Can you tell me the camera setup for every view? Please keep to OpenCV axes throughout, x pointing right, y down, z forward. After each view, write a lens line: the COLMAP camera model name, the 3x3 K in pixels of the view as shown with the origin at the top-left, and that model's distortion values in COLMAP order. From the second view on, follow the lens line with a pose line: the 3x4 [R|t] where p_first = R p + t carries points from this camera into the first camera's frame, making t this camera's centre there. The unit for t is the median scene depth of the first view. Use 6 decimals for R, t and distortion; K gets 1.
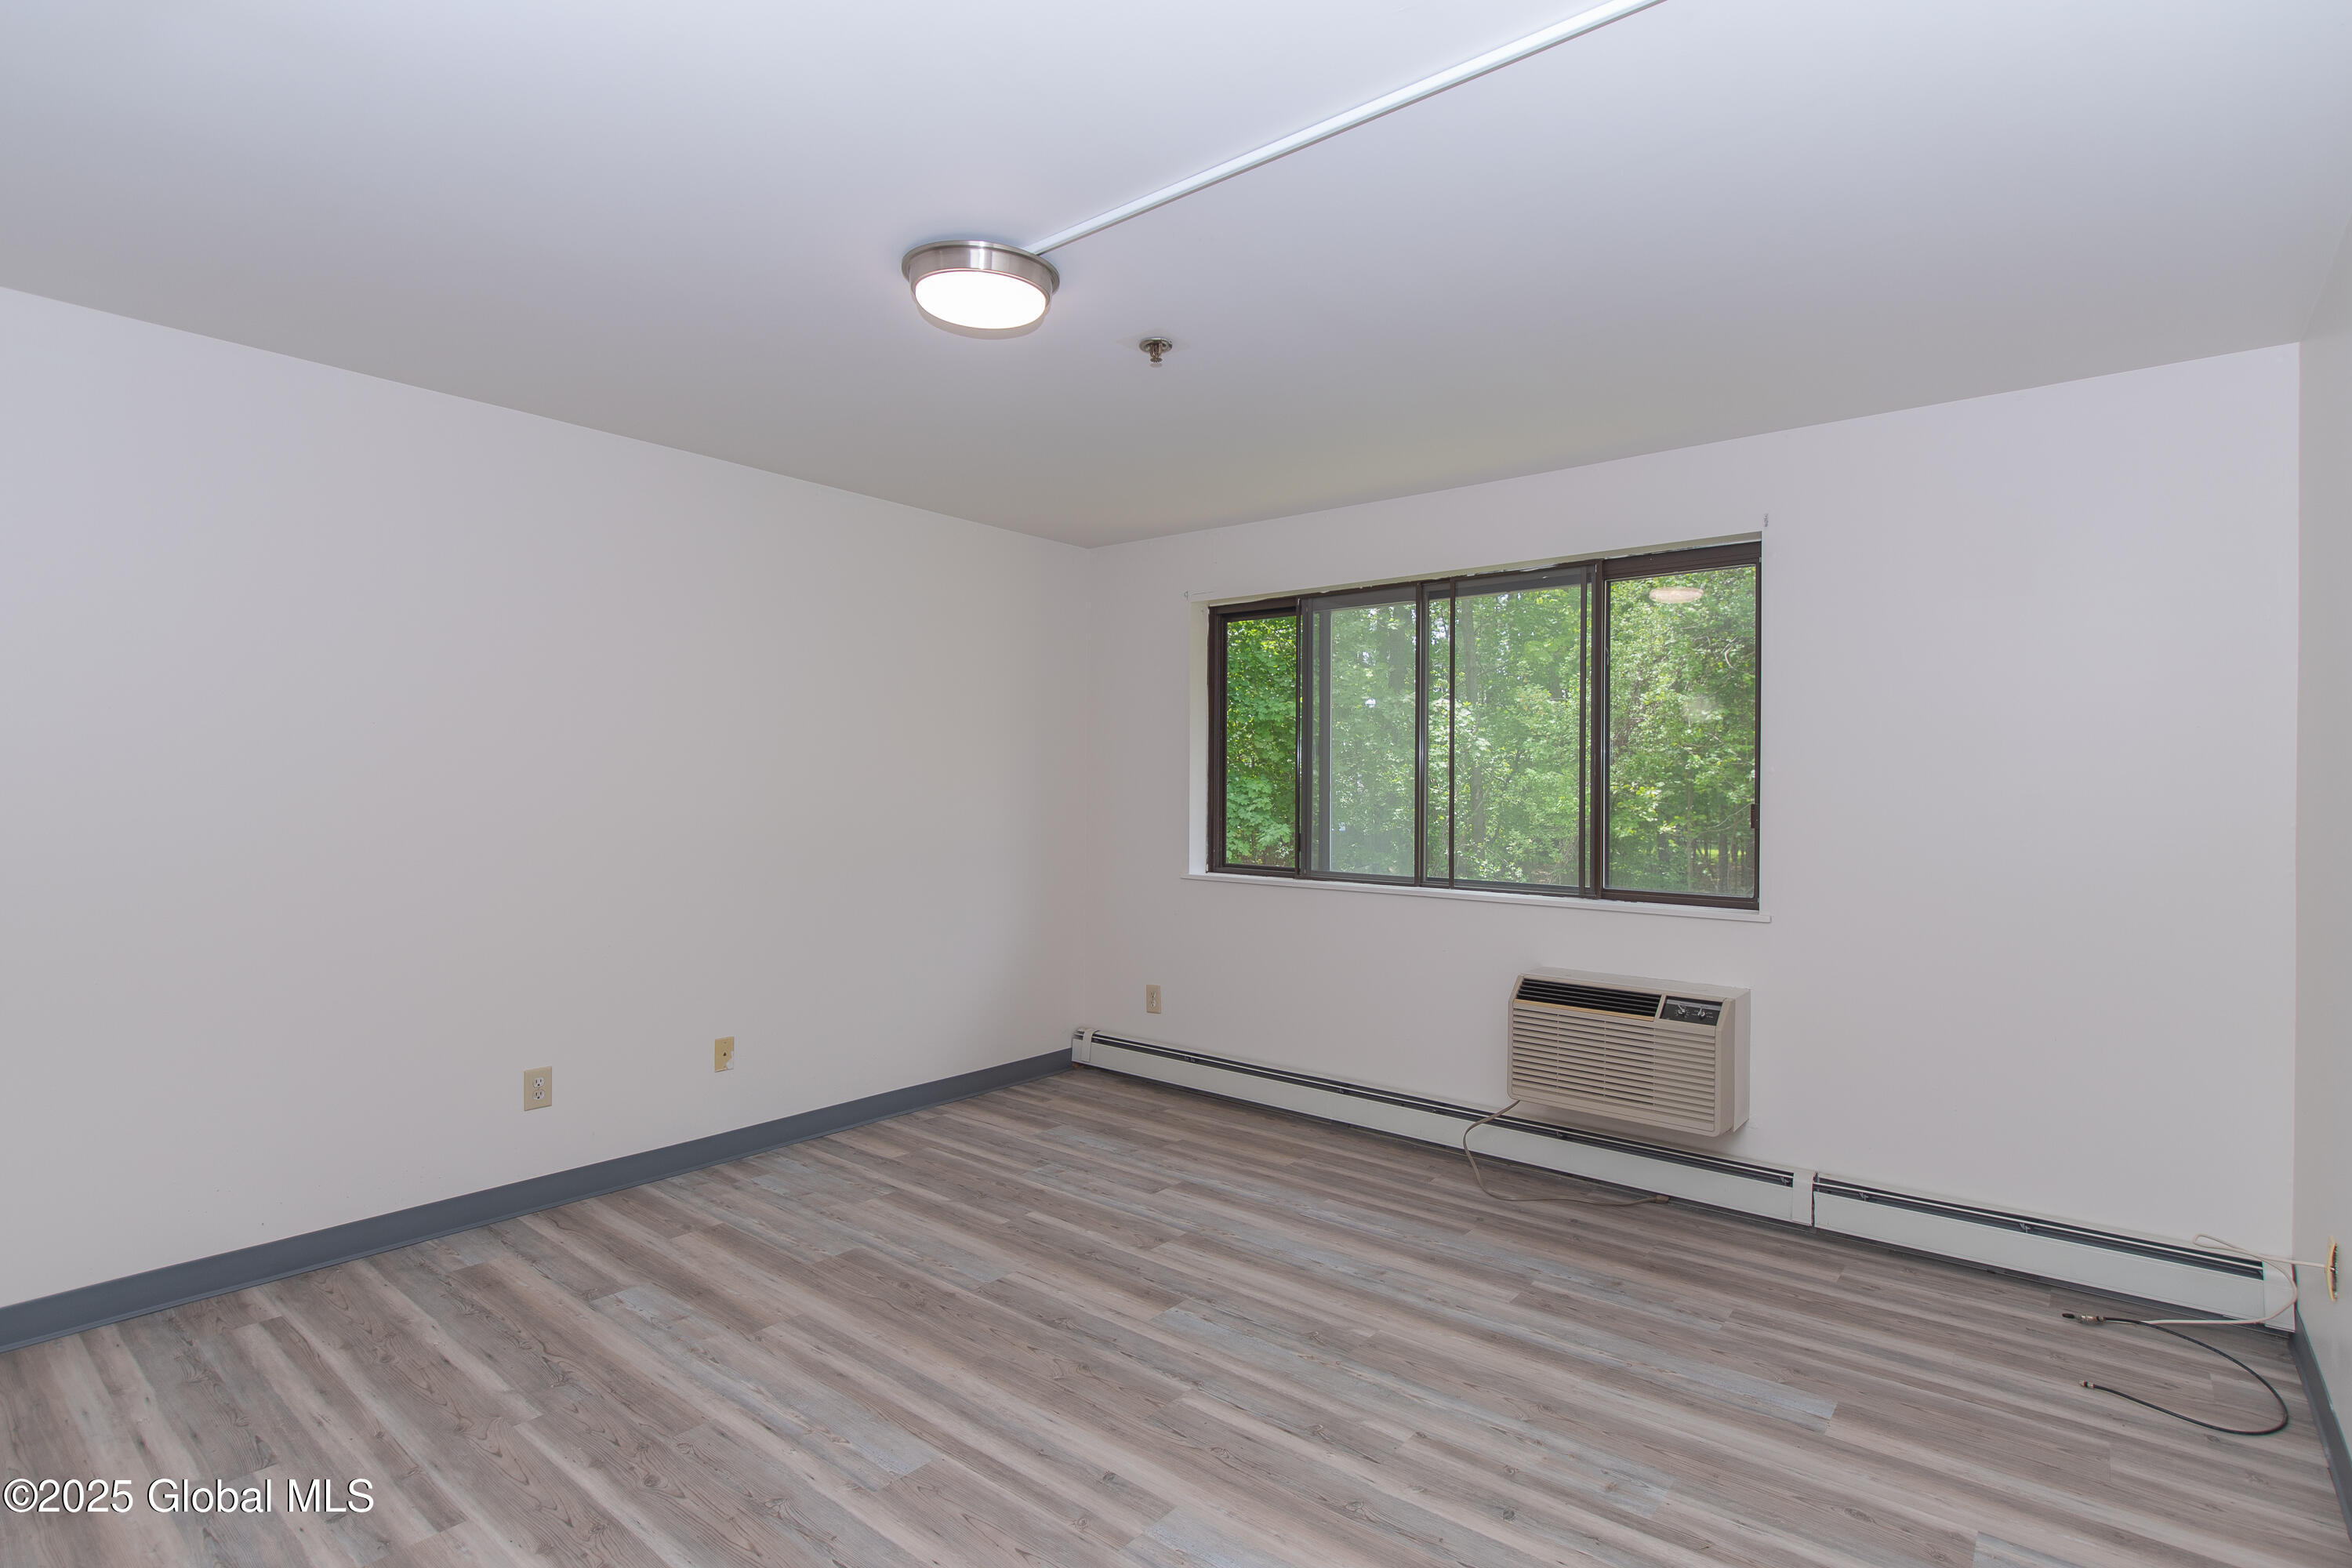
lens RADIAL K [[1148.1, 0, 1188.0], [0, 1148.1, 768.3], [0, 0, 1]] dist [-0.001843, -0.003688]
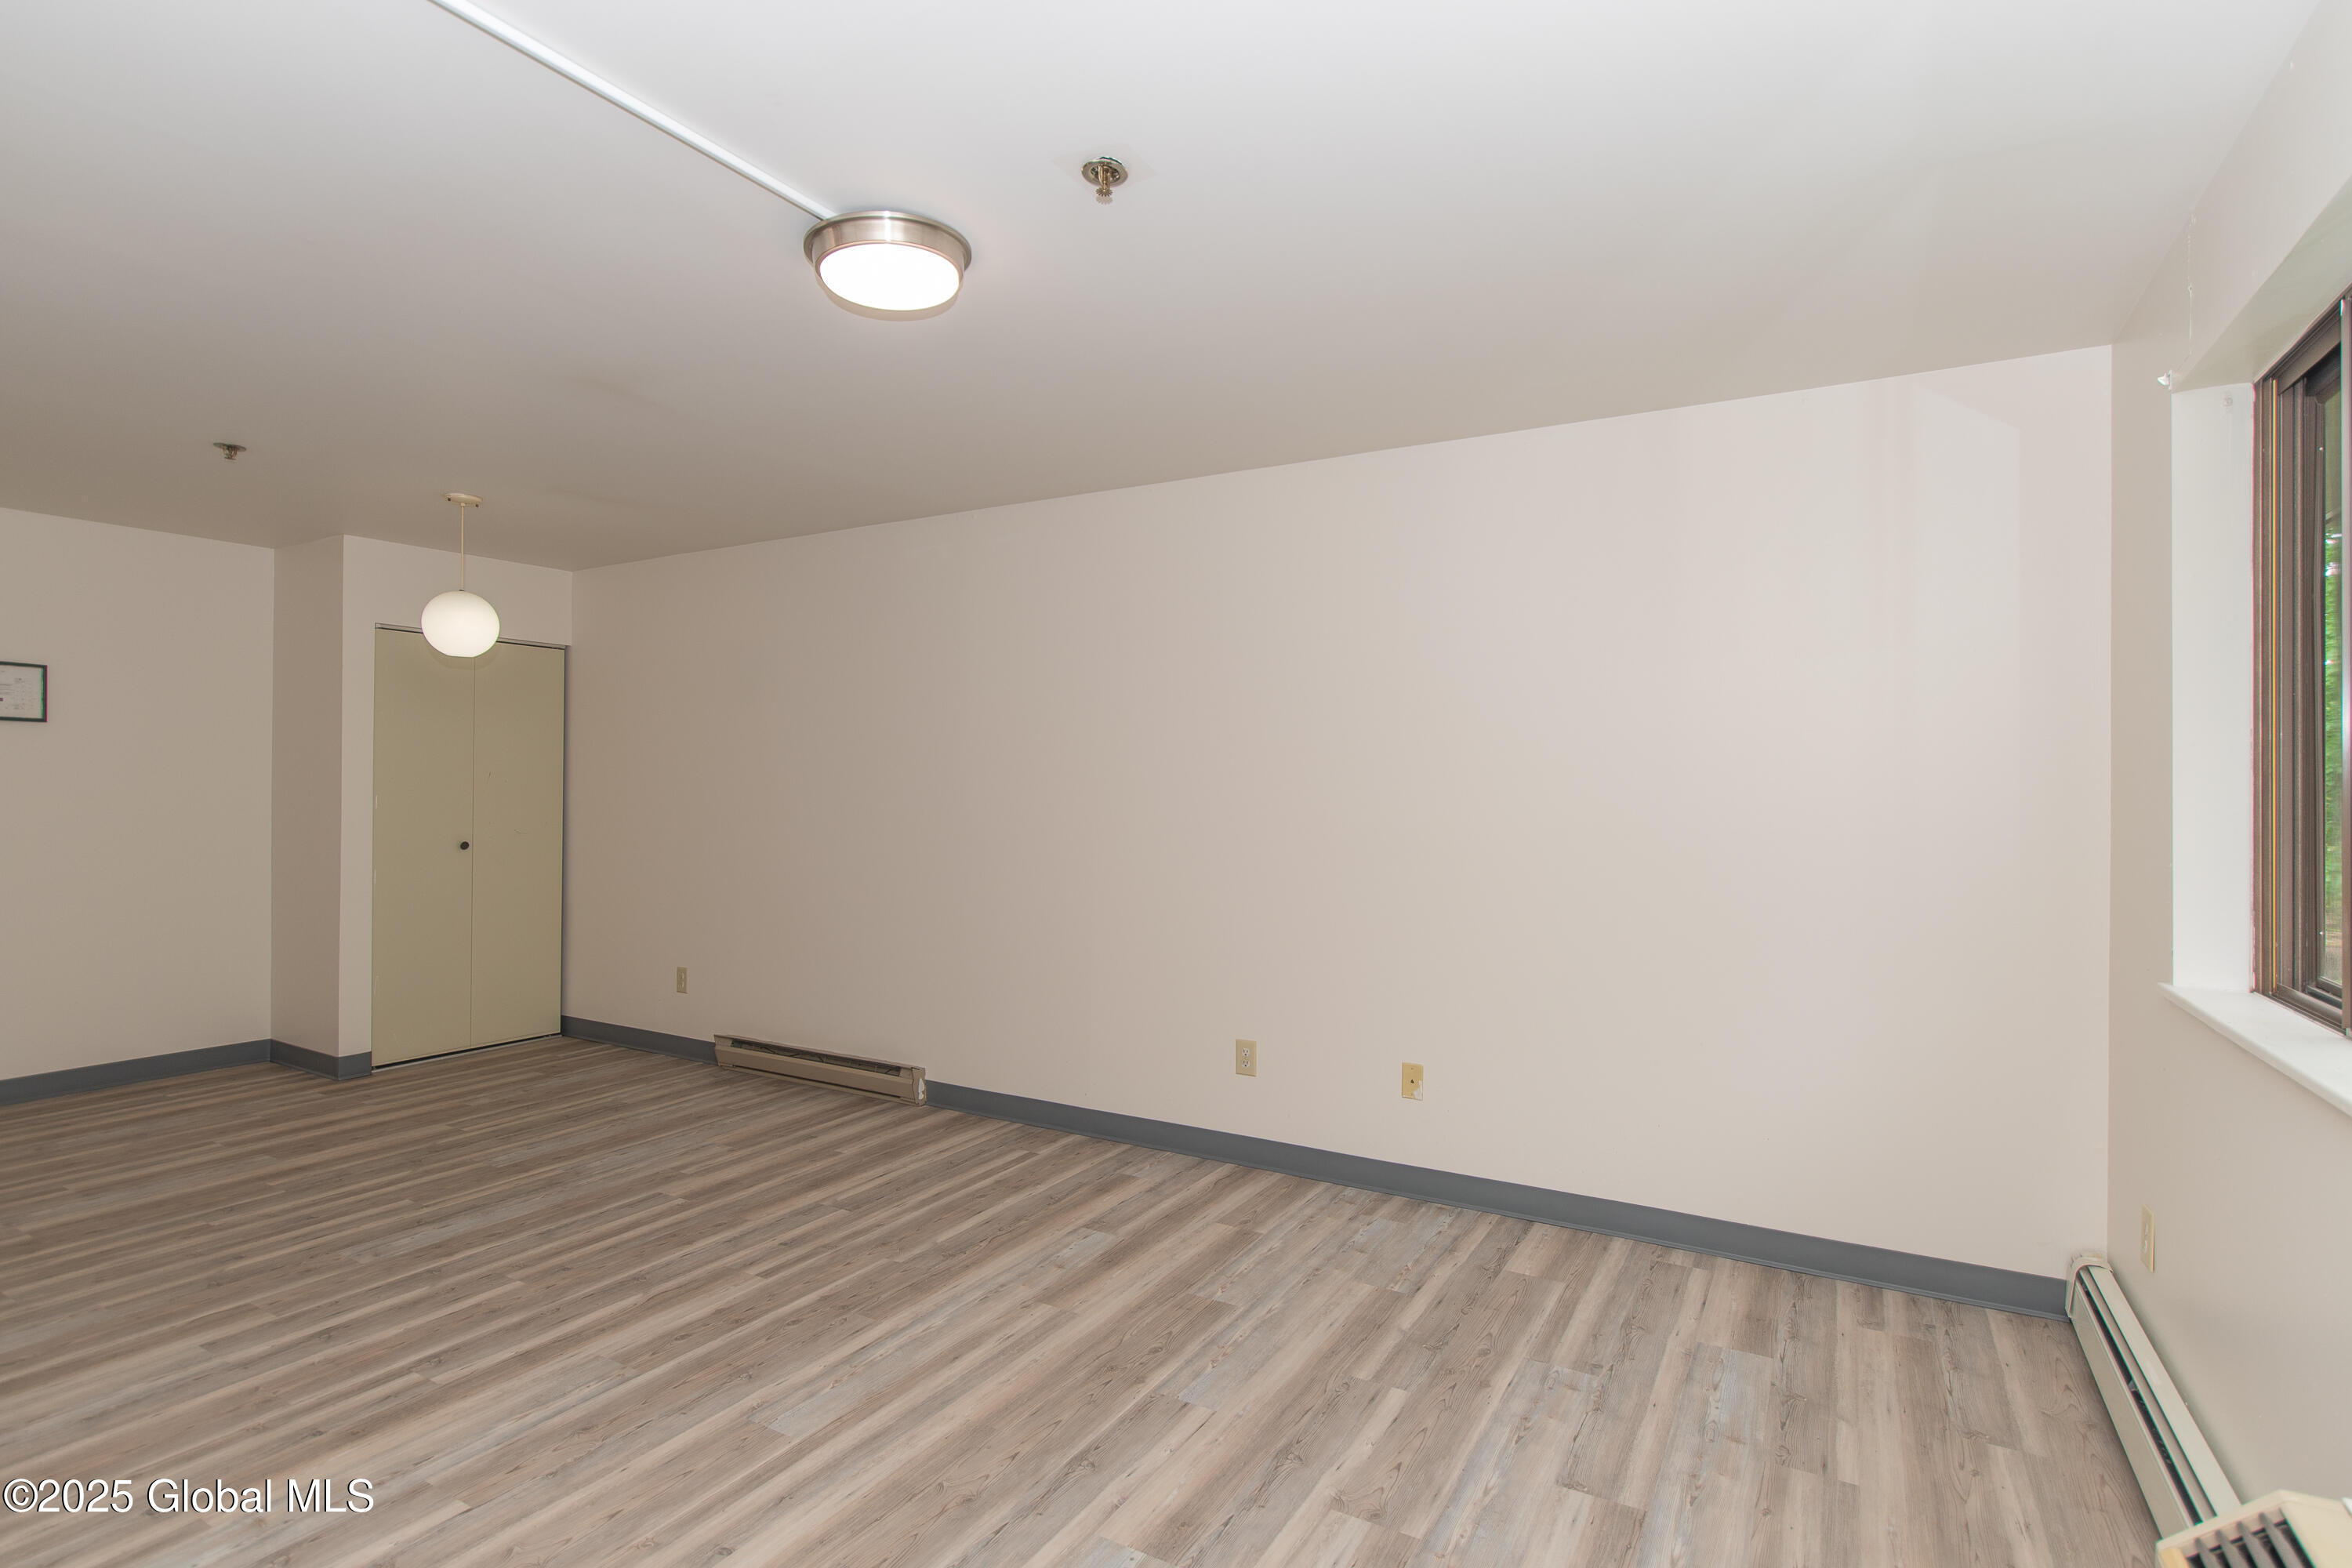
lens RADIAL K [[1148.1, 0, 1181.8], [0, 1148.1, 790.4], [0, 0, 1]] dist [-0.001843, -0.003688]
pose [[0.164148, 0.002939, -0.986431, 0.577022], [0.009525, 0.999944, 0.004565, 0.006079], [0.986390, -0.010145, 0.164110, 0.786157]]
